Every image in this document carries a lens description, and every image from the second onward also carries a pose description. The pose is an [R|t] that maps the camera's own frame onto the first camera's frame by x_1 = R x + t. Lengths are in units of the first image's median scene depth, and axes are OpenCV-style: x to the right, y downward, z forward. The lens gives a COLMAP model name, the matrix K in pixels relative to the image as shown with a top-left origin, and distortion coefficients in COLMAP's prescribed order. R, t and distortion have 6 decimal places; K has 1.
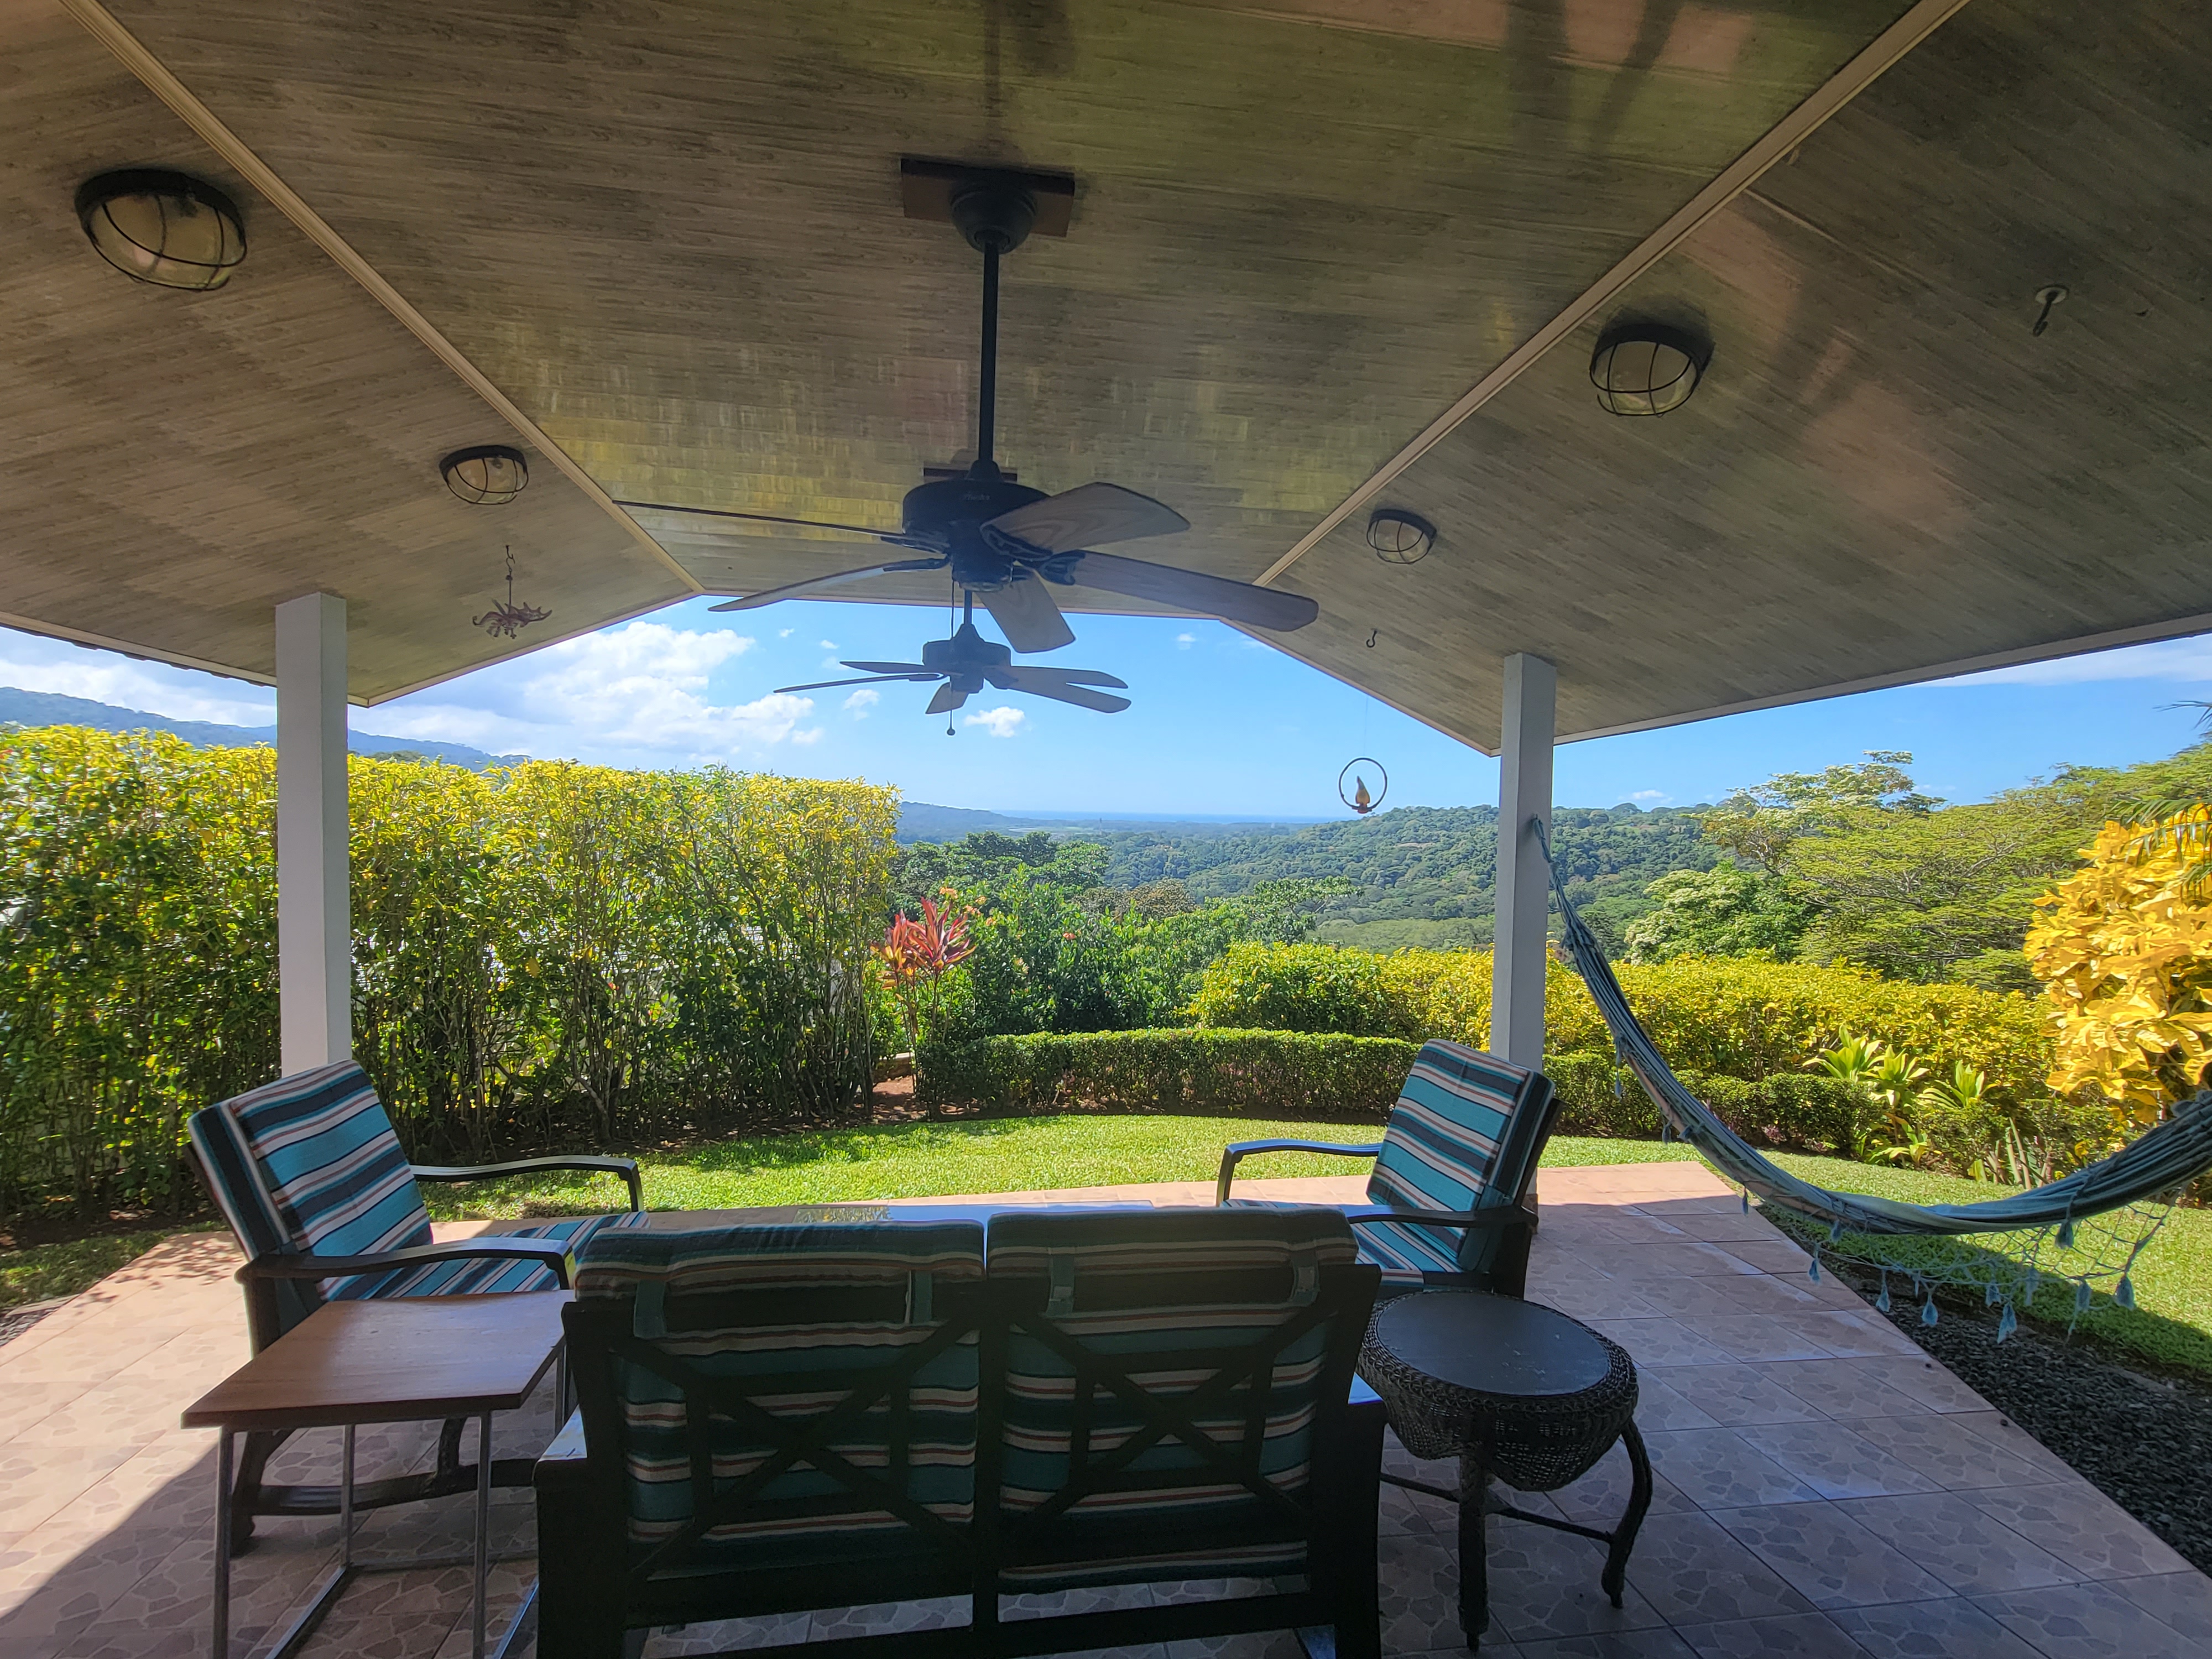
lens RADIAL K [[904.4, 0, 1110.5], [0, 904.4, 848.6], [0, 0, 1]] dist [-0.002462, -0.001444]
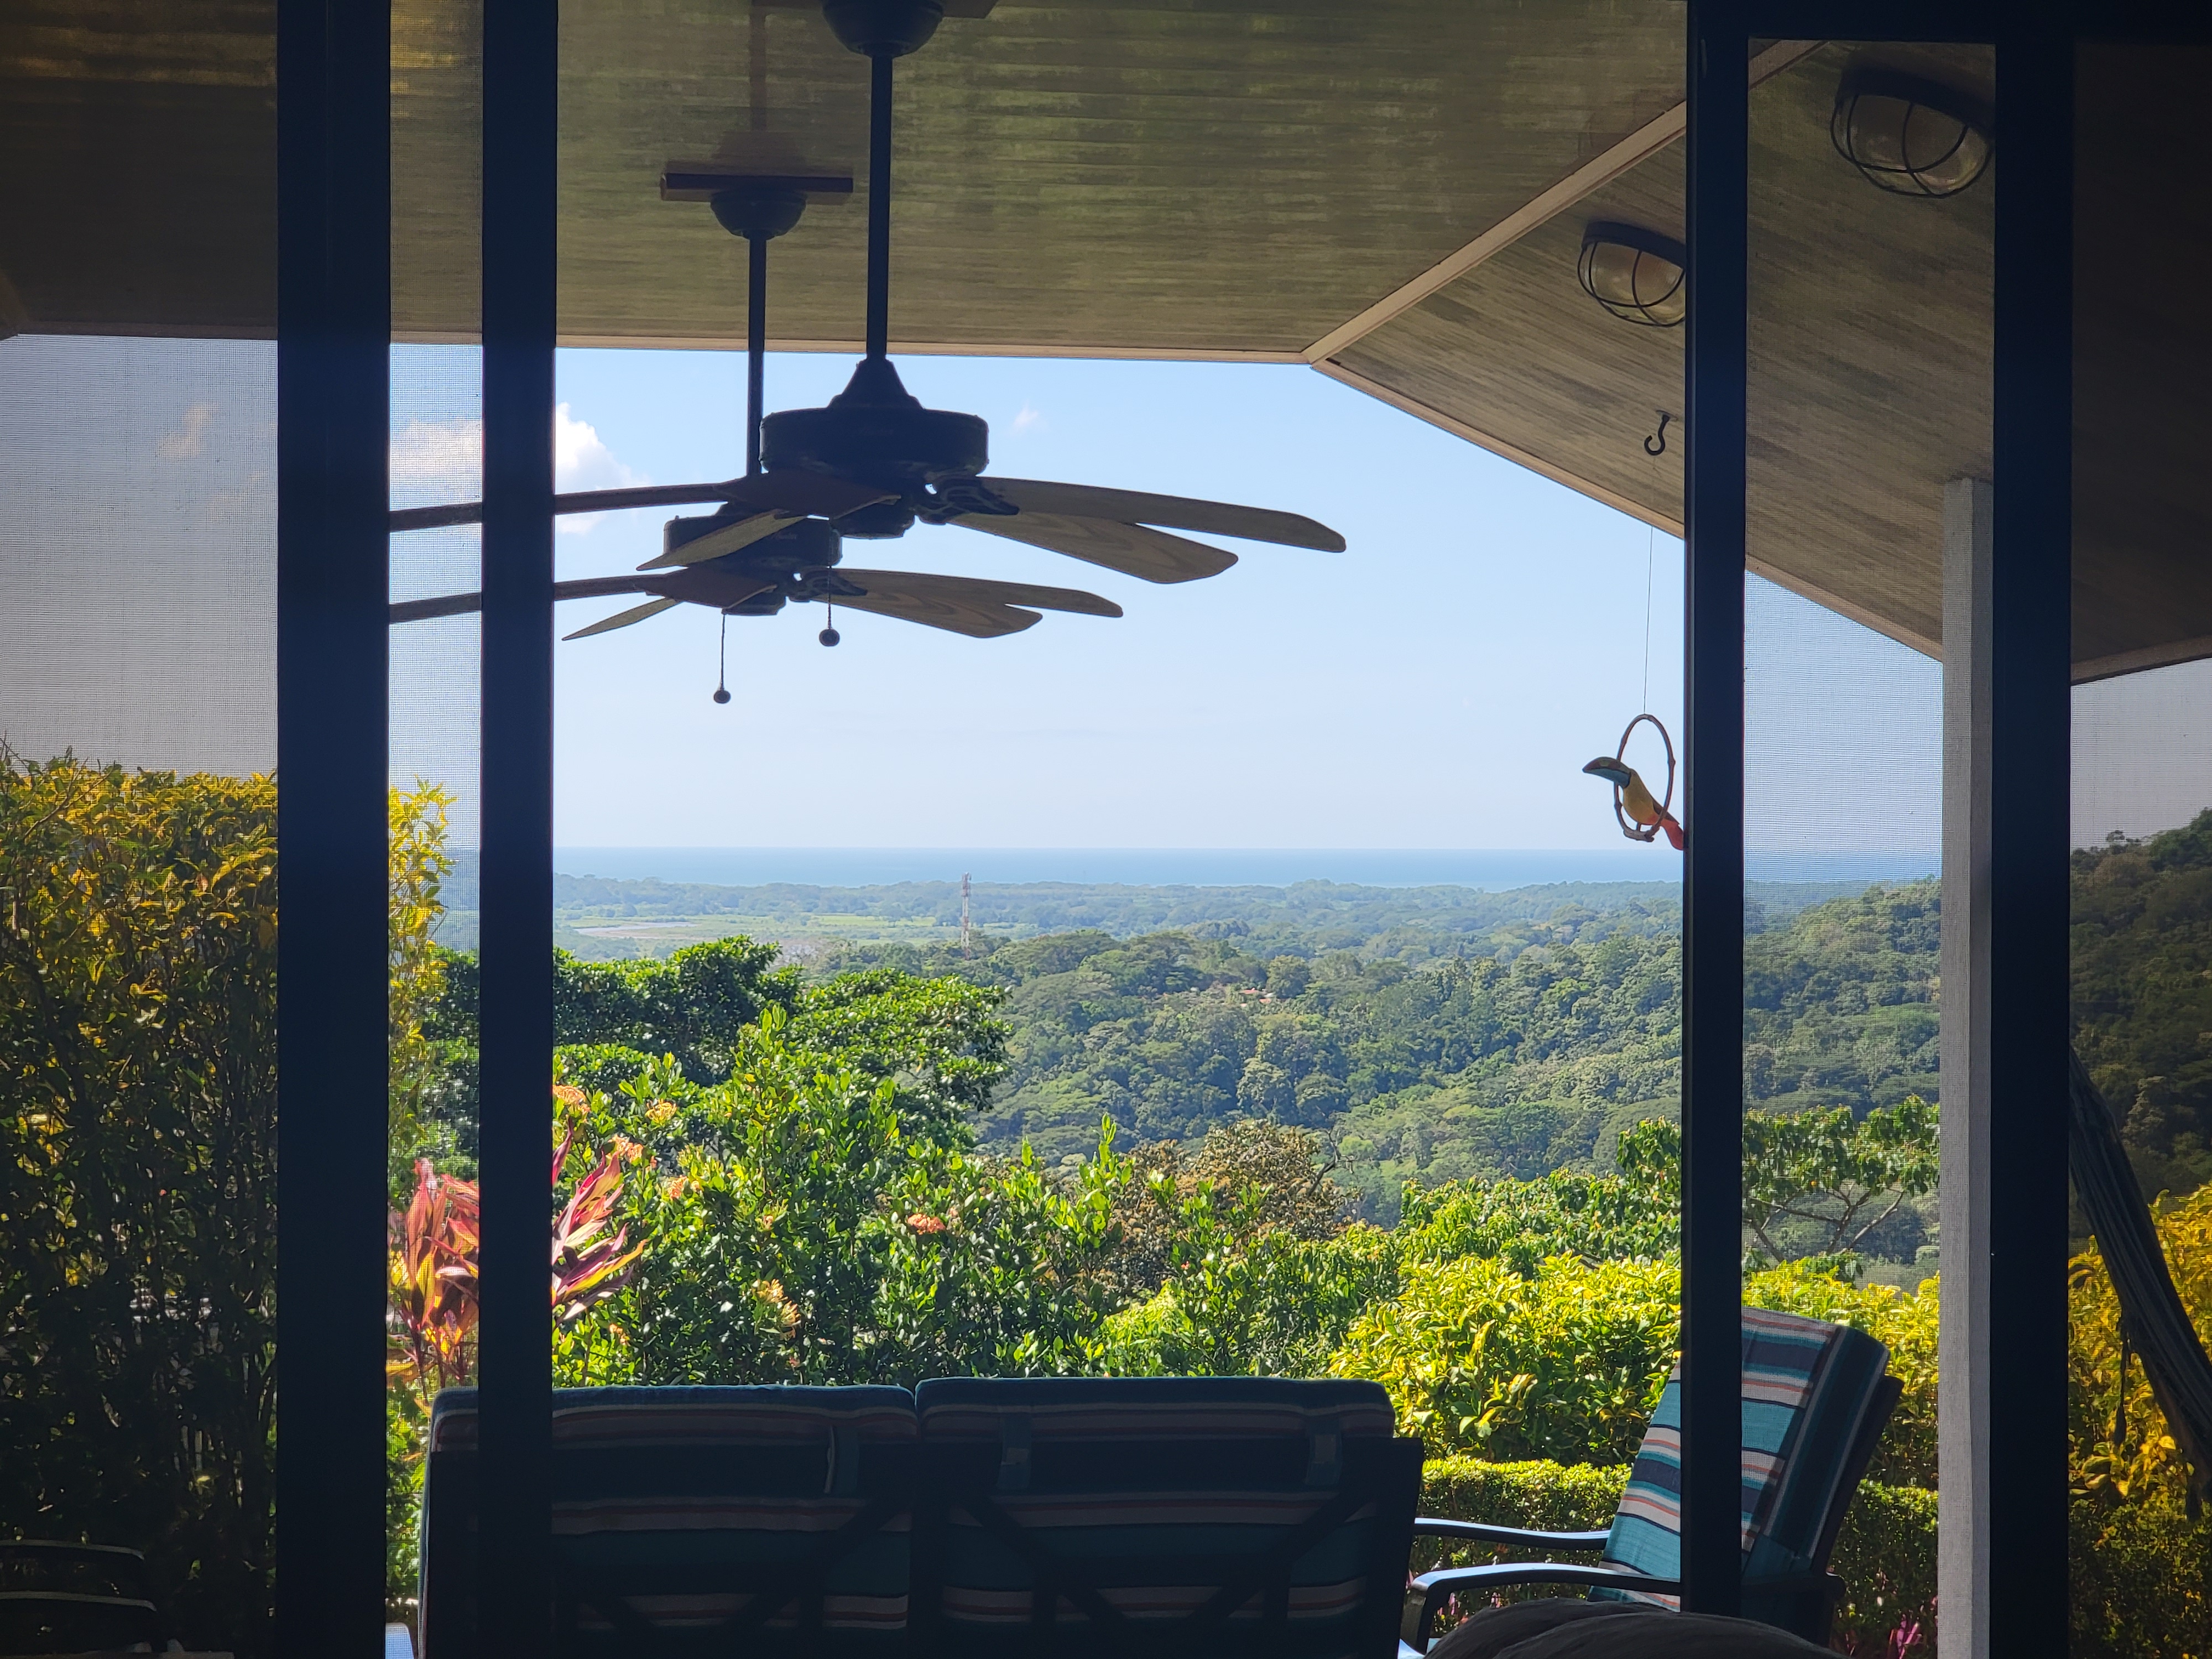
lens RADIAL K [[4622.5, 0, 1106.0], [0, 4622.5, 829.5], [0, 0, 1]] dist [0.013888, 0.041767]
pose [[0.999580, -0.014447, 0.025121, -0.025738], [0.015527, 0.998940, -0.043330, 0.041976], [-0.024468, 0.043702, 0.998745, -1.164516]]
